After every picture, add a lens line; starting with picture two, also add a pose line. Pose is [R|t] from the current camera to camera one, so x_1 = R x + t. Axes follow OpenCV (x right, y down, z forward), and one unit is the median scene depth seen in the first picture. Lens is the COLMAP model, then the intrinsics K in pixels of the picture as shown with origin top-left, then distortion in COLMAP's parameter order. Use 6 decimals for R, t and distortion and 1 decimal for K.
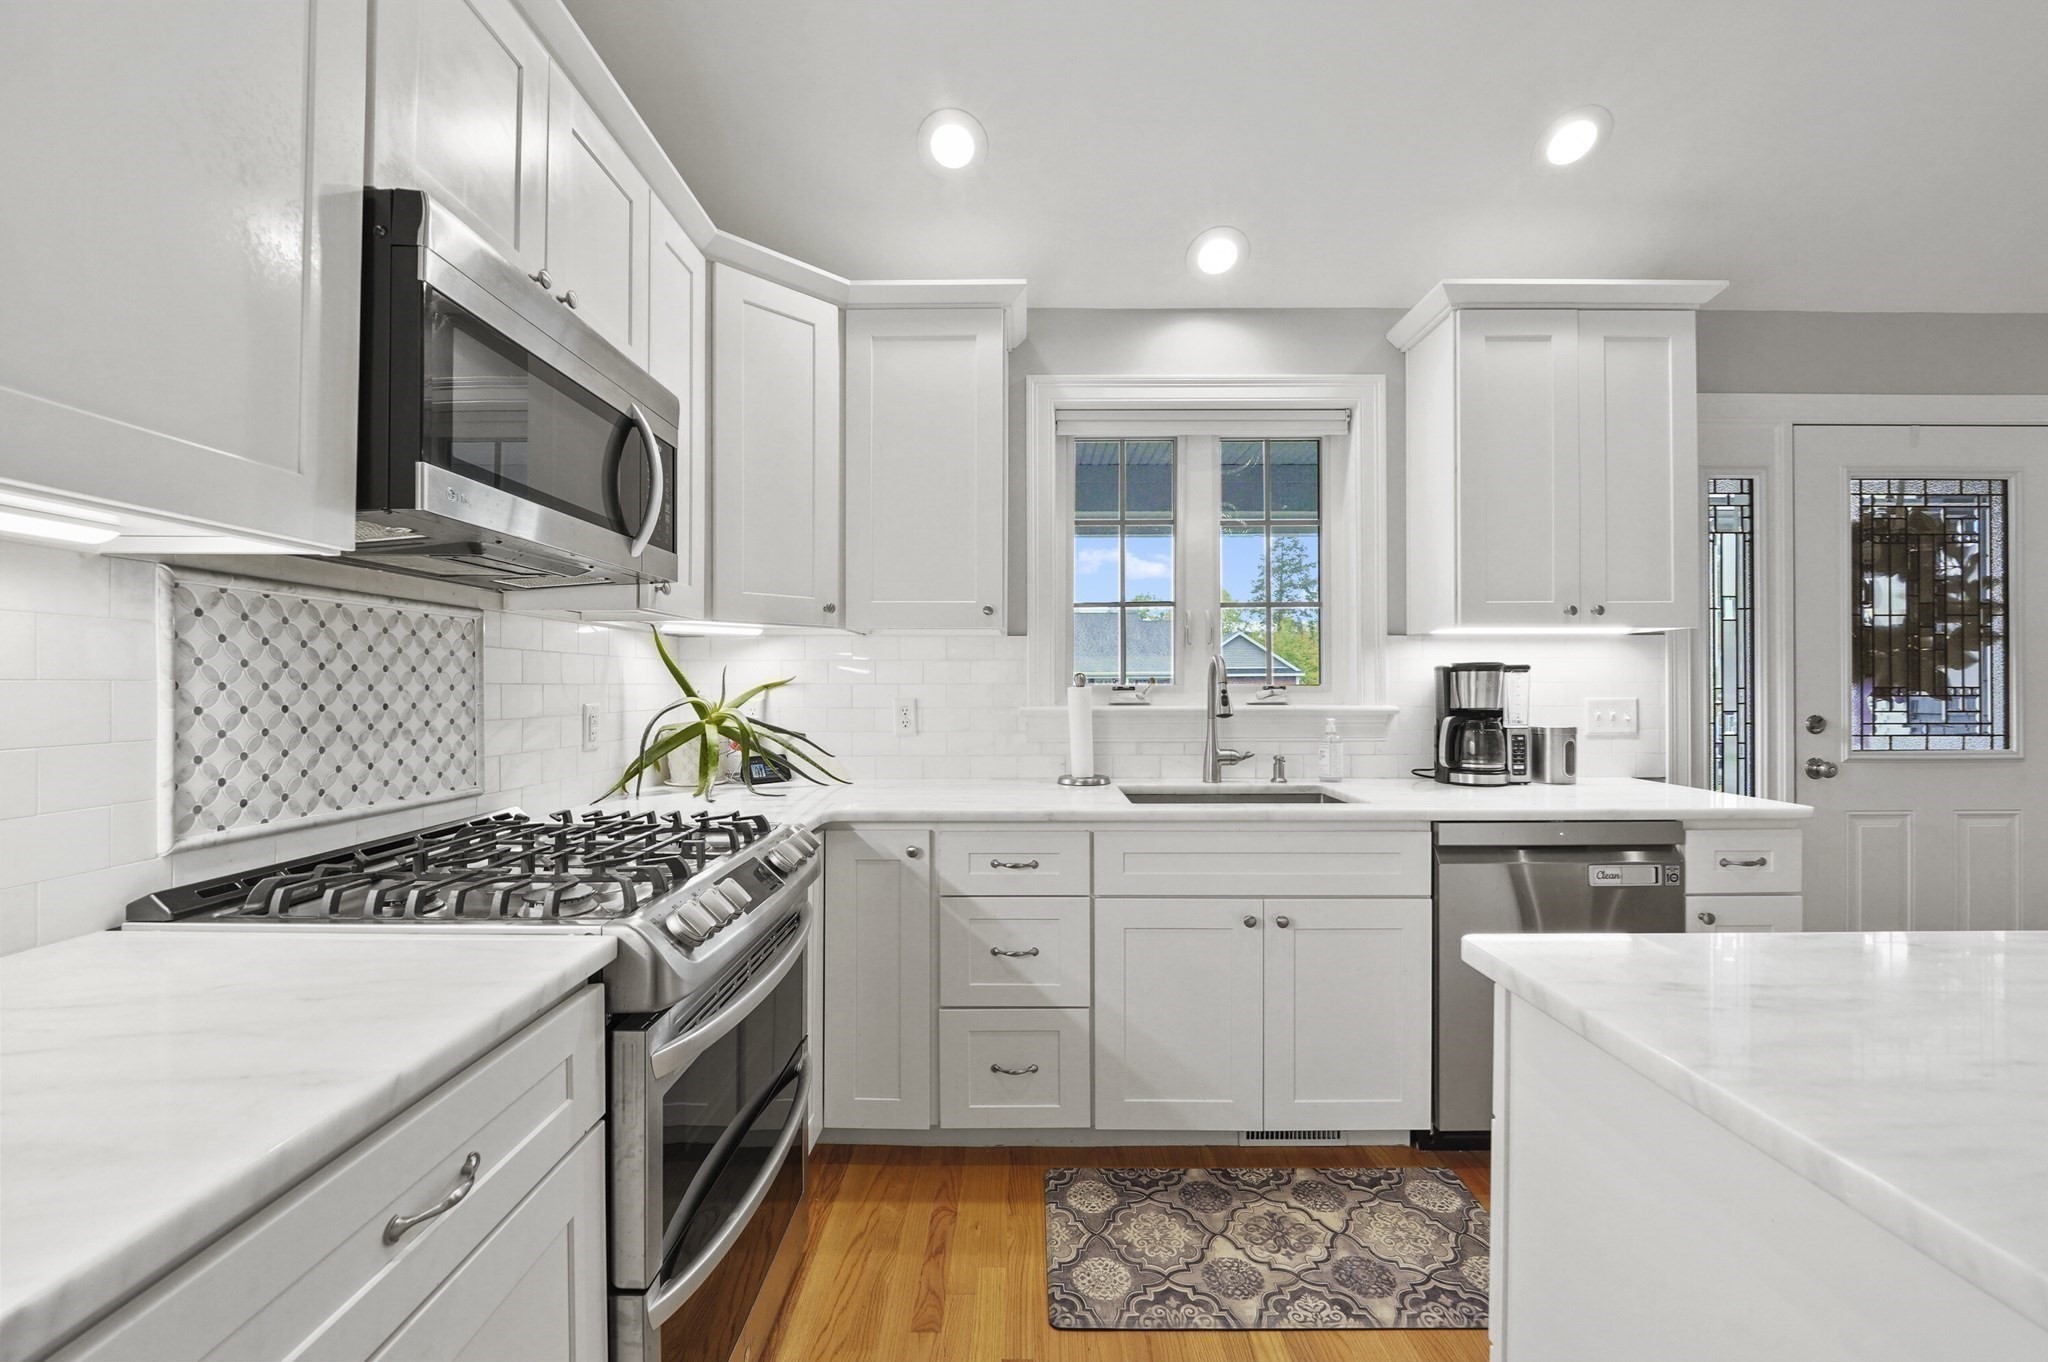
lens RADIAL K [[855.1, 0, 1029.9], [0, 855.1, 680.3], [0, 0, 1]] dist [-0.001369, -0.000864]
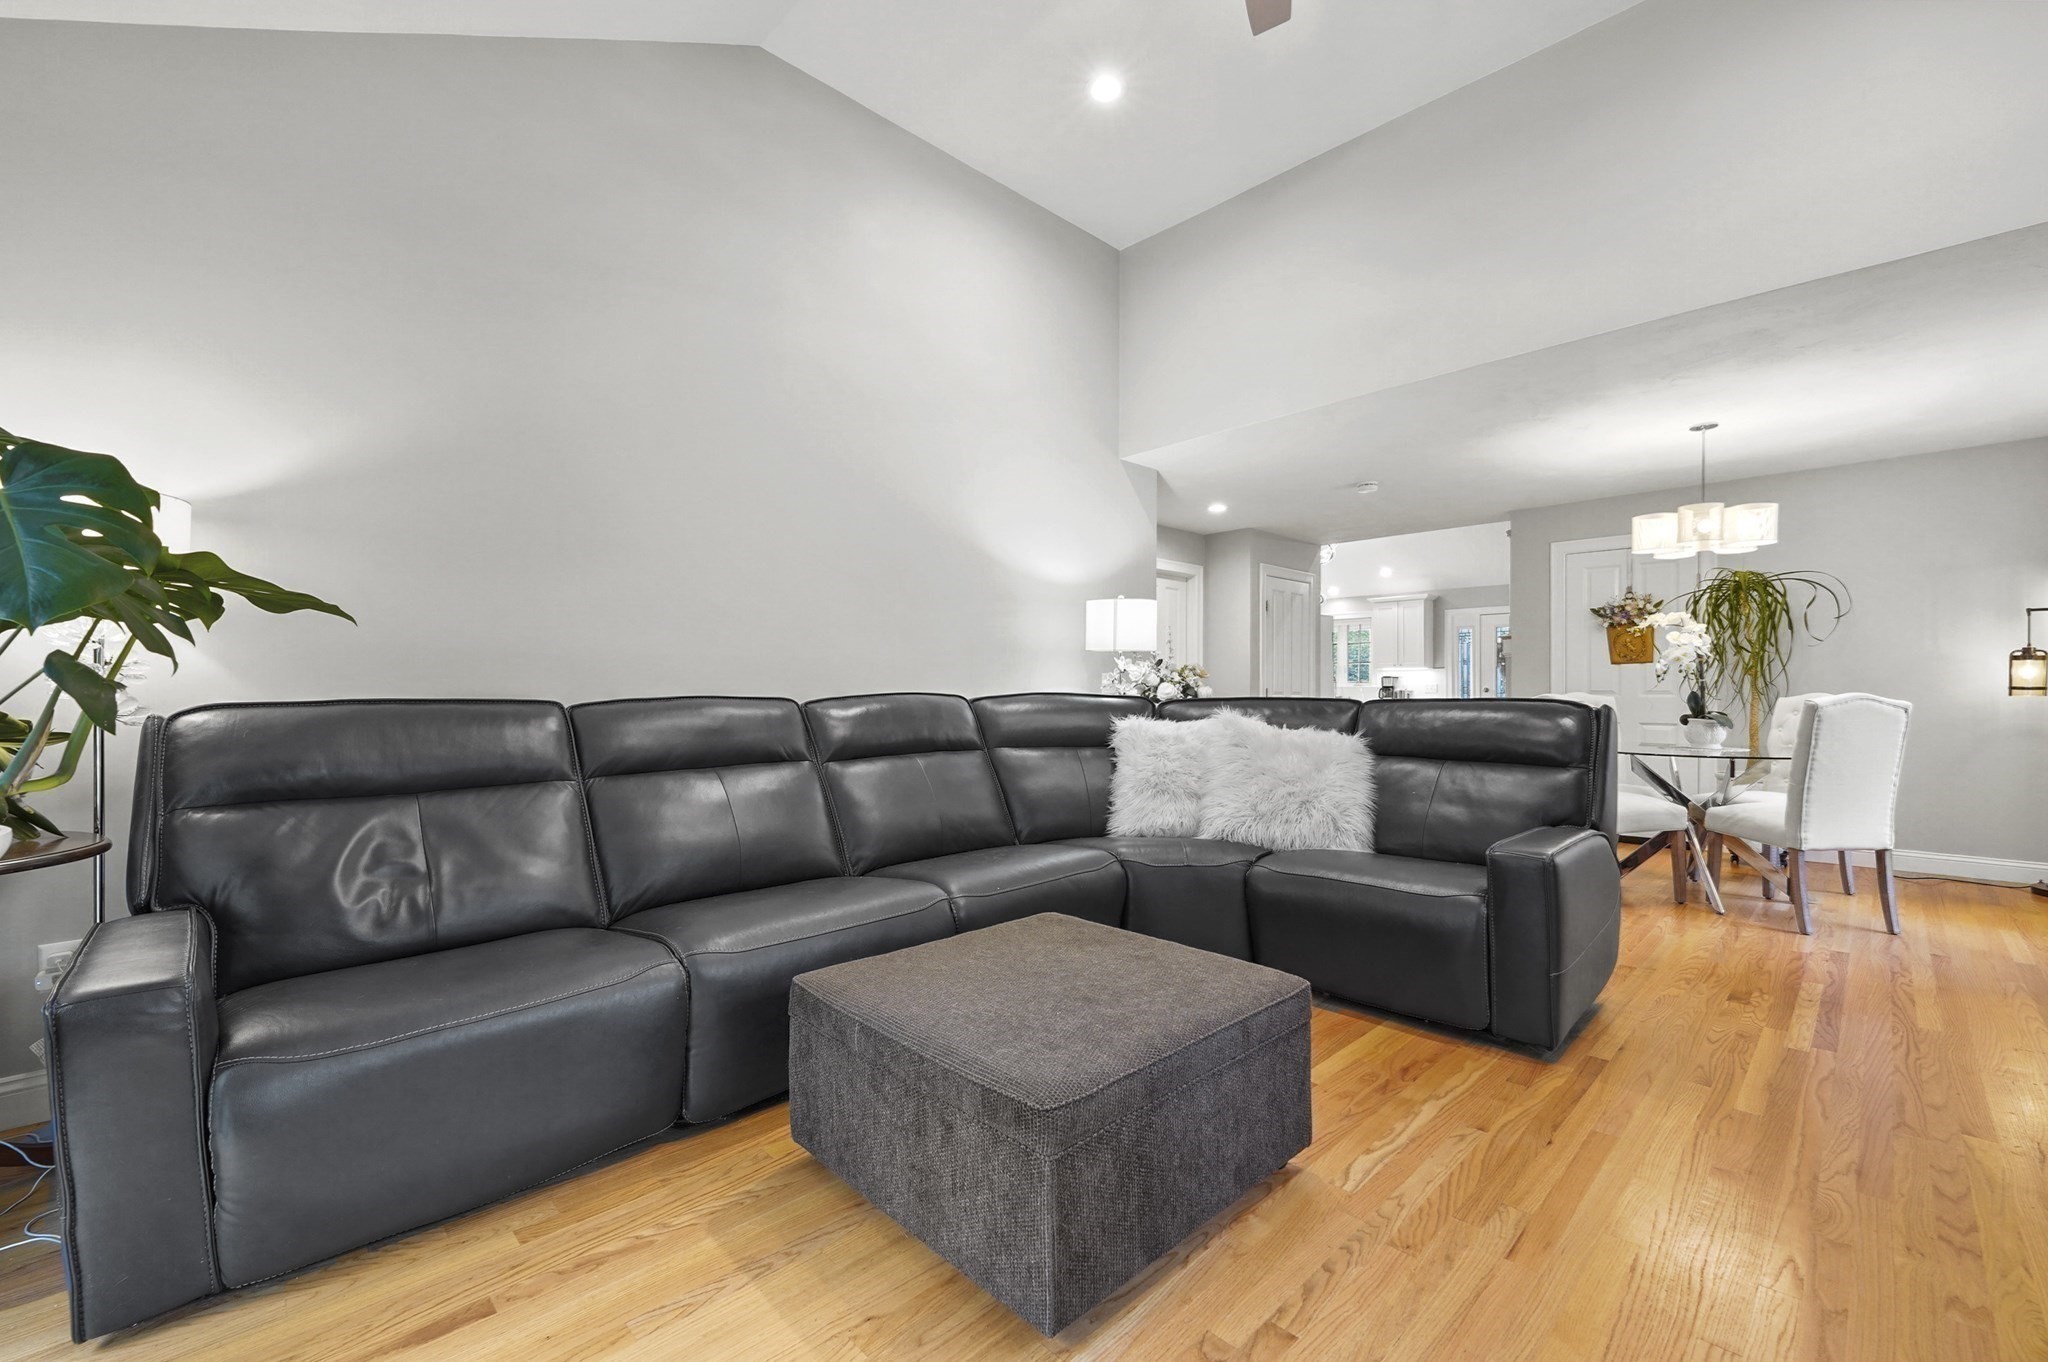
lens RADIAL K [[855.1, 0, 1028.2], [0, 855.1, 687.1], [0, 0, 1]] dist [-0.001369, -0.000864]
pose [[0.697866, -0.009652, -0.716164, 3.861595], [0.005964, 0.999953, -0.007665, 0.097674], [0.716204, 0.001077, 0.697890, -5.613141]]
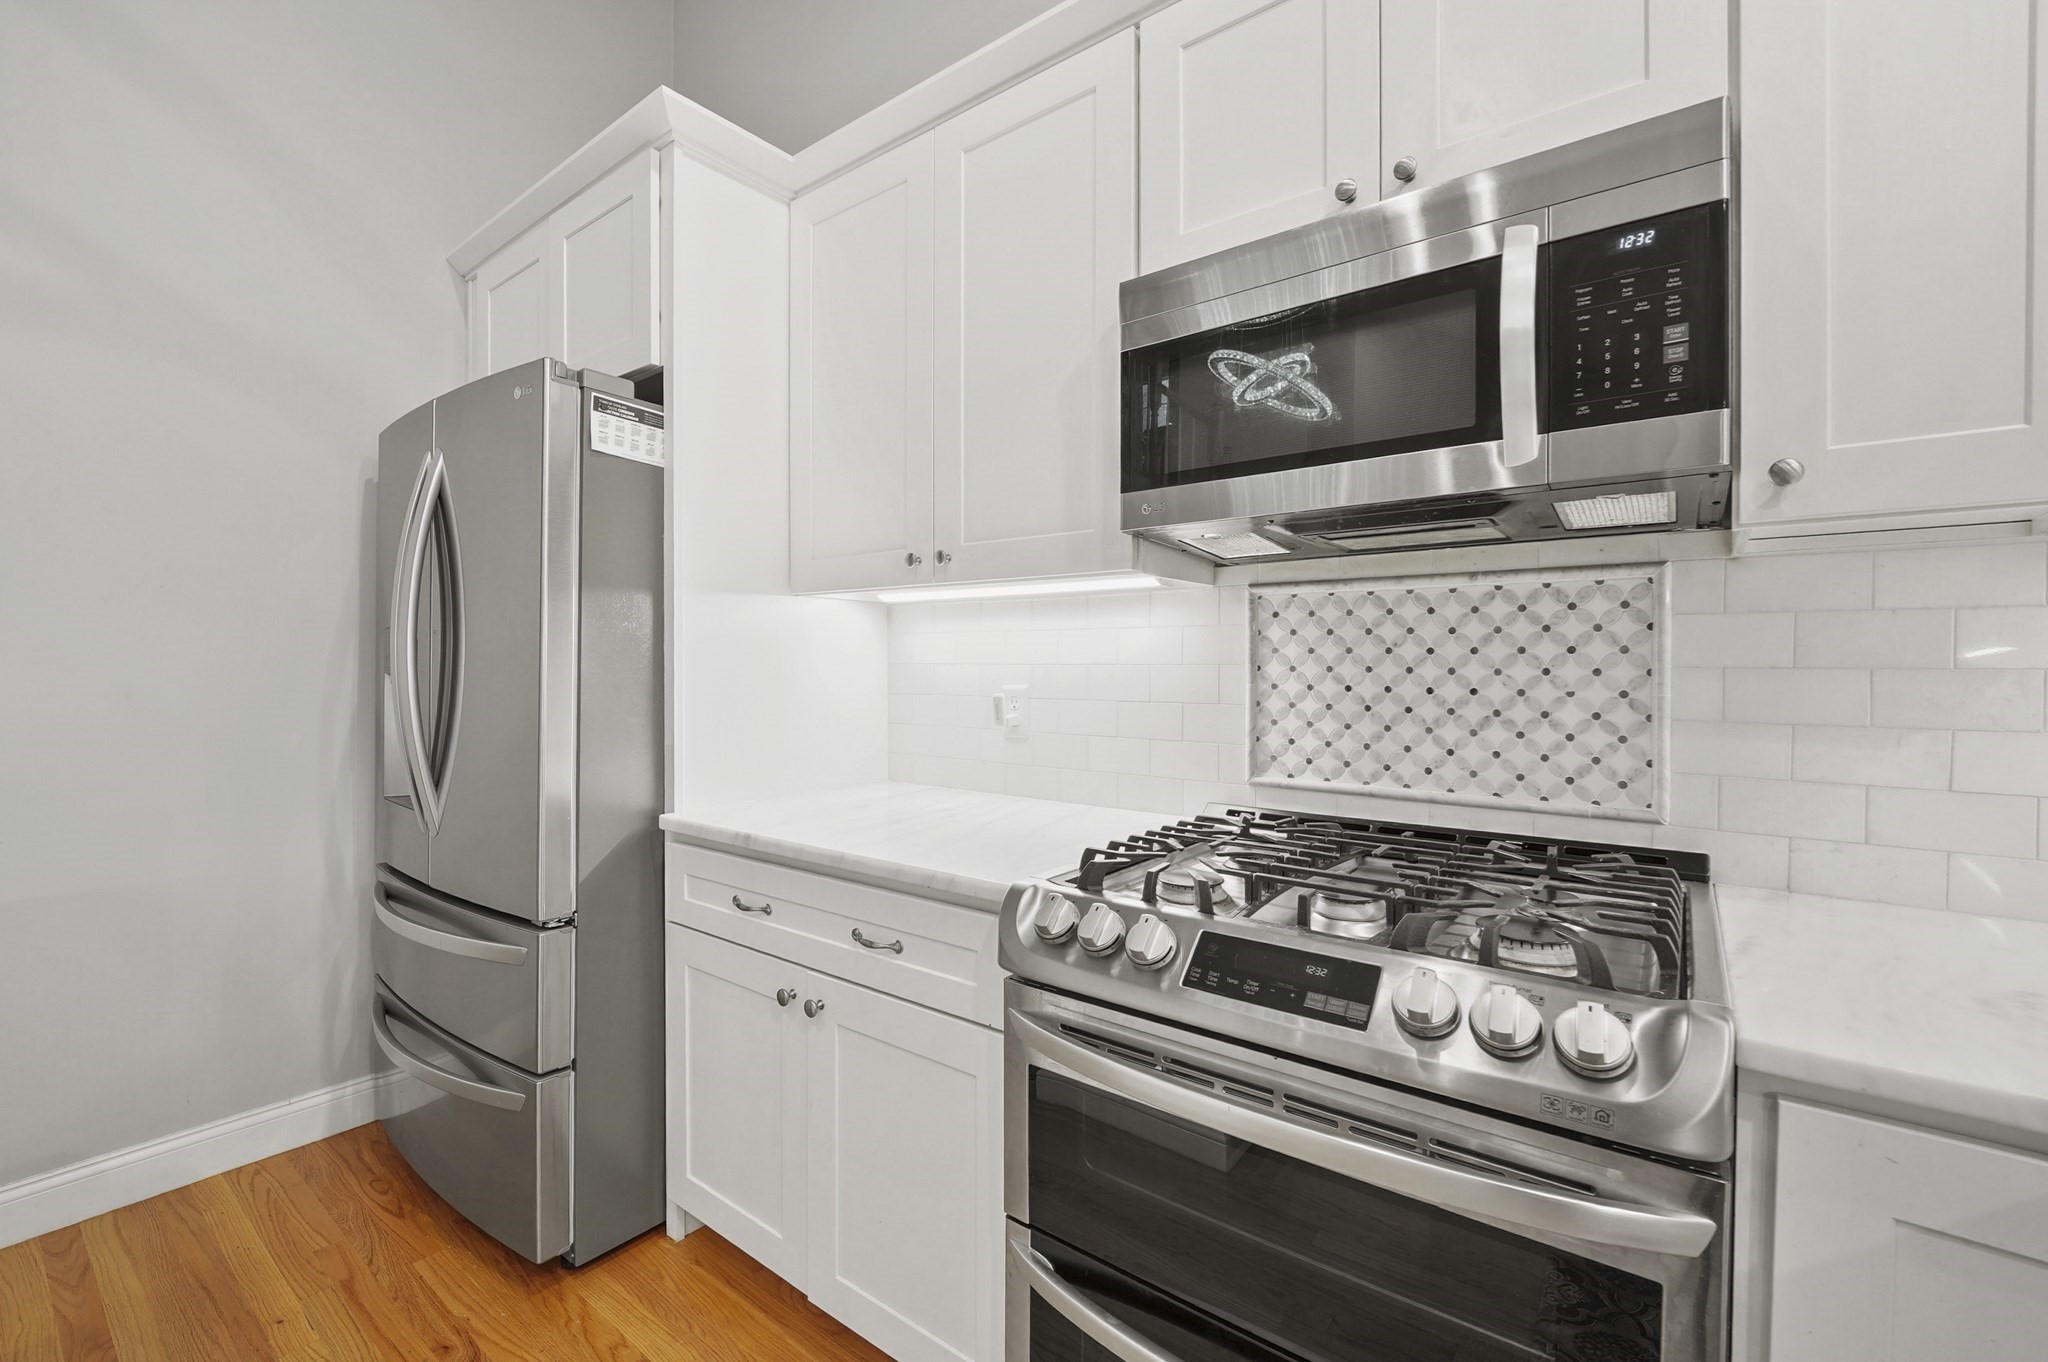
lens RADIAL K [[855.1, 0, 1024.1], [0, 855.1, 672.8], [0, 0, 1]] dist [-0.001369, -0.000864]
pose [[-0.618541, 0.005491, -0.785733, 0.254197], [0.002315, 0.999984, 0.005166, 0.004020], [0.785749, 0.001377, -0.618544, 1.093154]]
